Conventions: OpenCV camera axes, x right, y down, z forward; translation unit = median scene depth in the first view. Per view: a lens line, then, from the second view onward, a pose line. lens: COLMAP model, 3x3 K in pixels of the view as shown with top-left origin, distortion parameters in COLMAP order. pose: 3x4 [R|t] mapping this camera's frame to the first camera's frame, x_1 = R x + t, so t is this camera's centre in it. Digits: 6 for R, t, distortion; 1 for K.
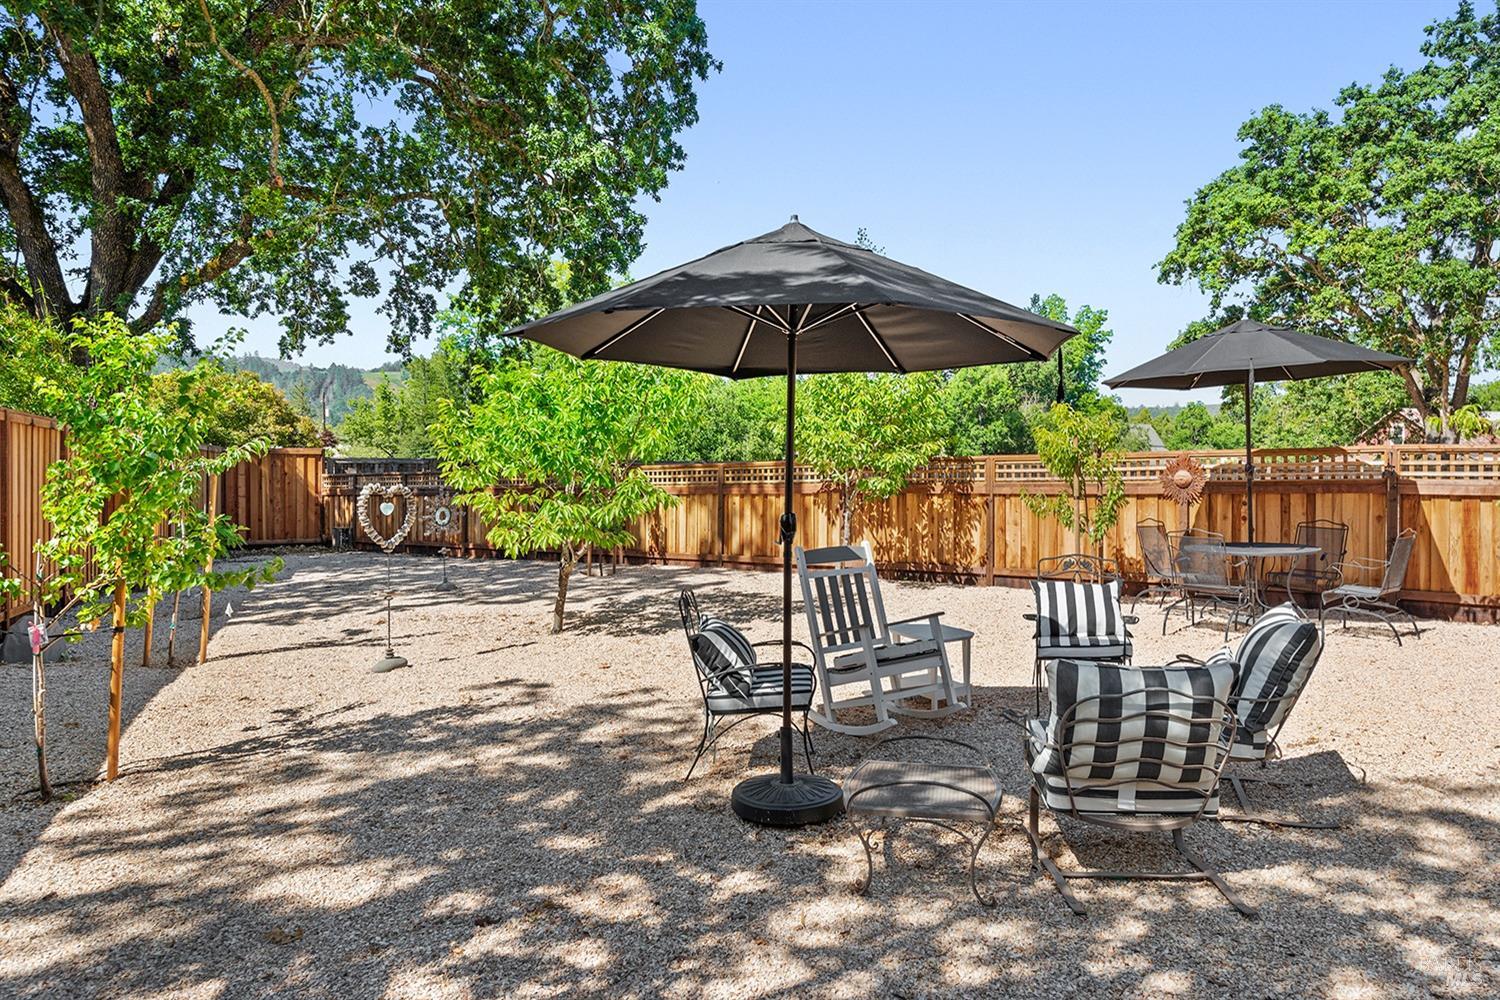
lens RADIAL K [[1034.6, 0, 750.0], [0, 1034.6, 500.0], [0, 0, 1]] dist [0.005031, -0.002311]
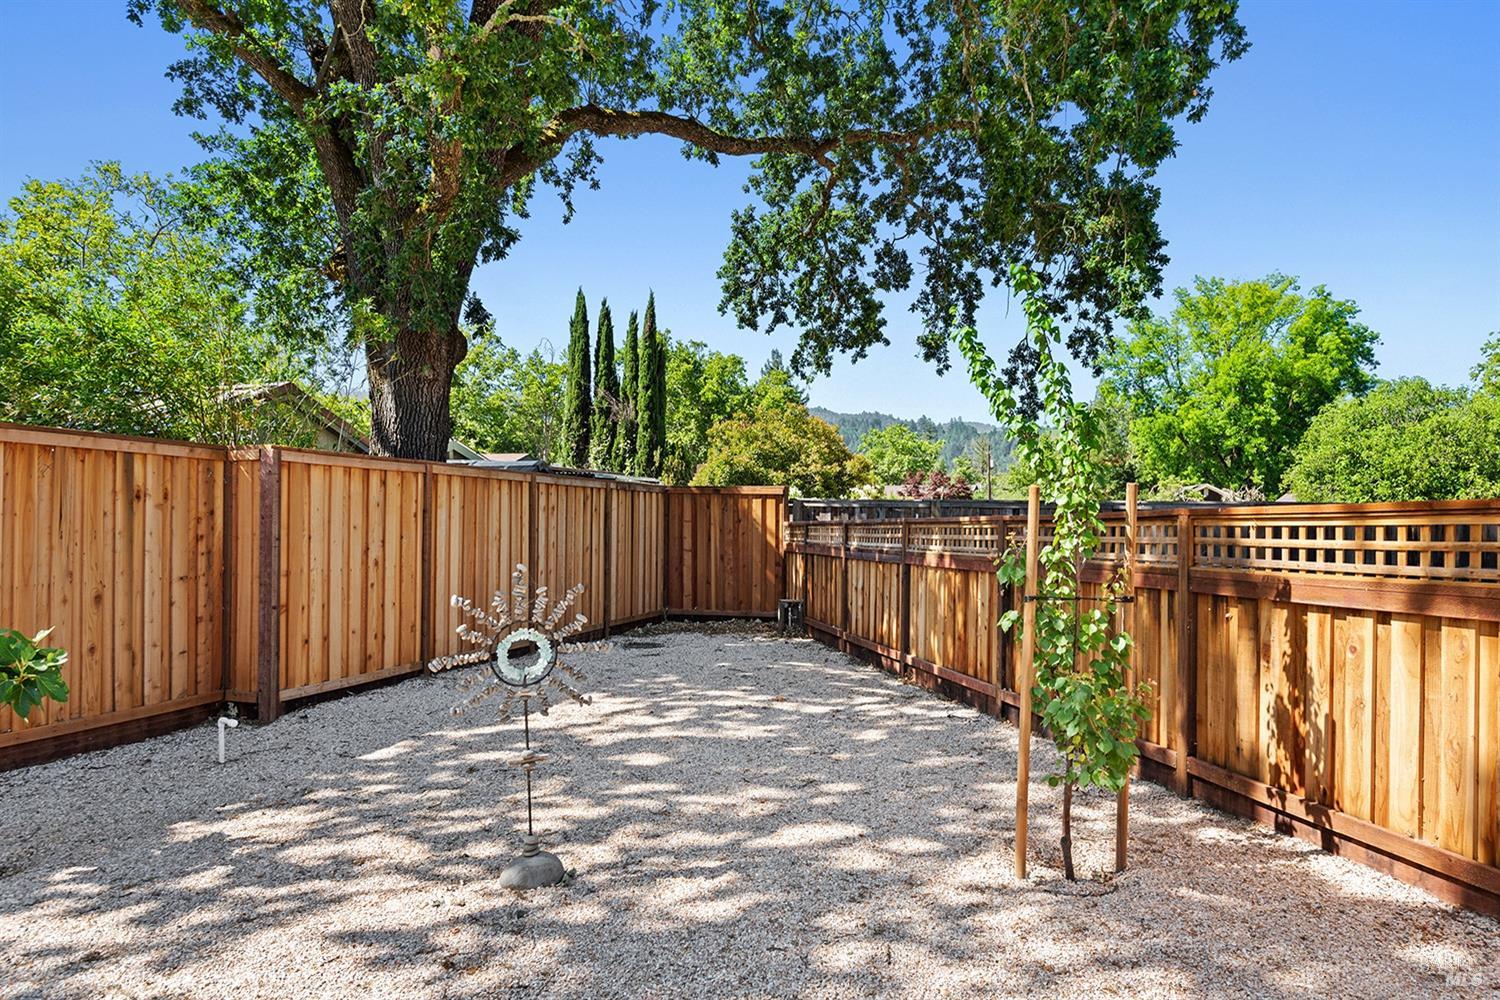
lens RADIAL K [[921.5, 0, 749.1], [0, 921.5, 519.1], [0, 0, 1]] dist [0.000383, 0.000253]
pose [[0.778373, 0.007911, -0.627753, -0.053087], [-0.025249, 0.999506, -0.018712, -0.023045], [0.627295, 0.030415, 0.778188, 0.782707]]
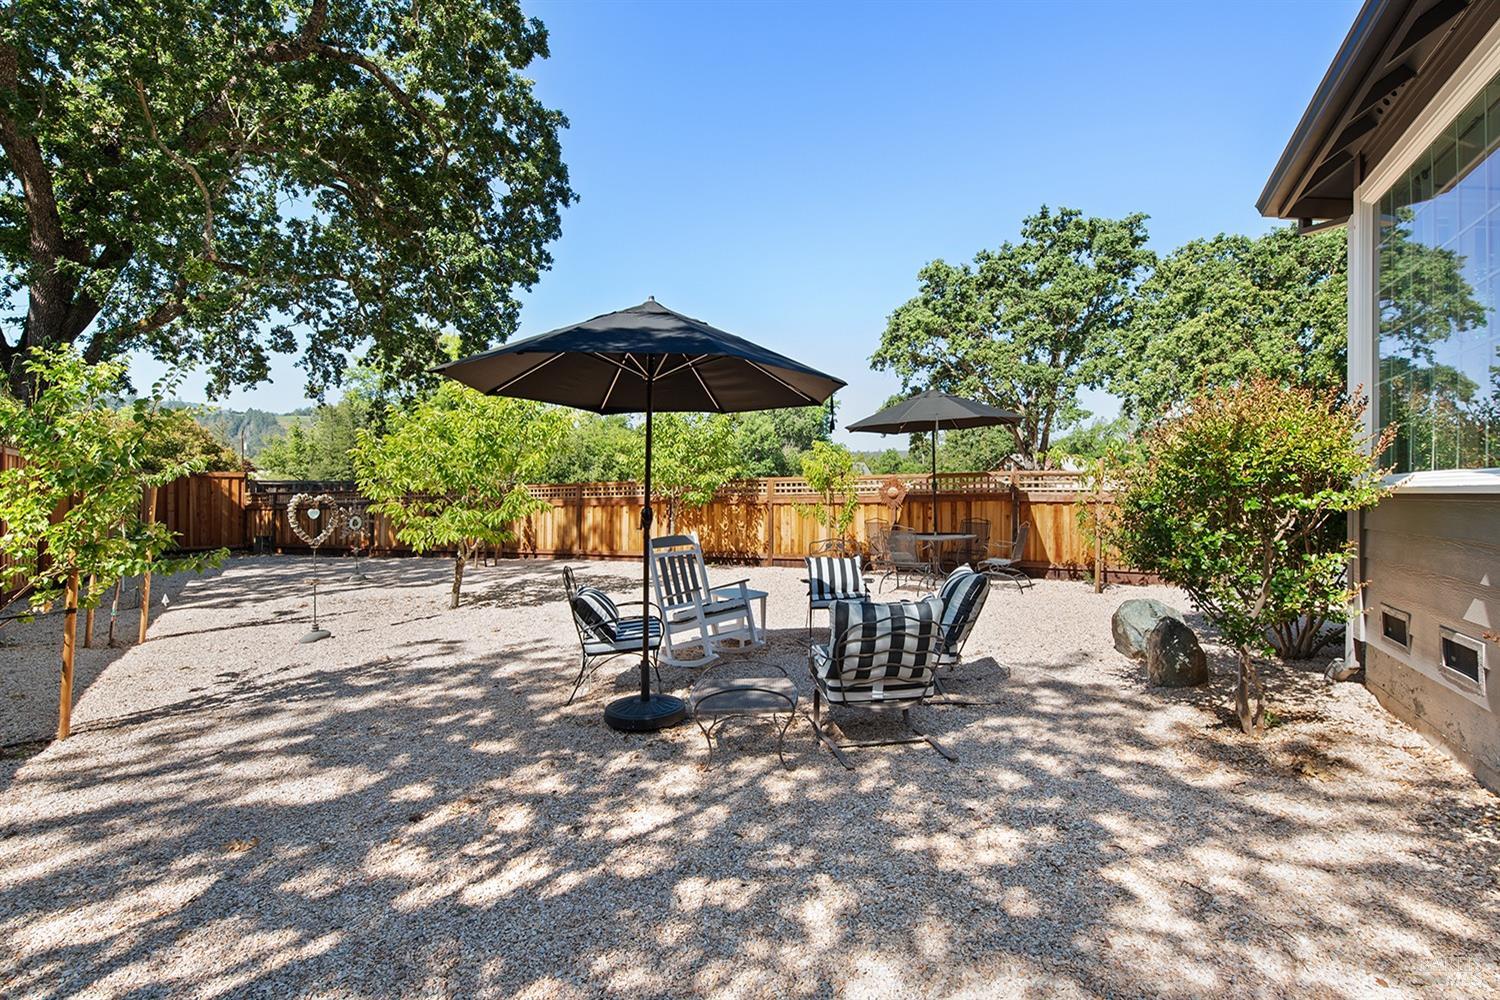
lens RADIAL K [[723.3, 0, 778.2], [0, 723.3, 500.8], [0, 0, 1]] dist [-0.010807, -0.000610]
pose [[0.968713, -0.001988, 0.248174, -0.009622], [0.006471, 0.999830, -0.017248, 0.006345], [-0.248098, 0.018314, 0.968562, 0.001249]]
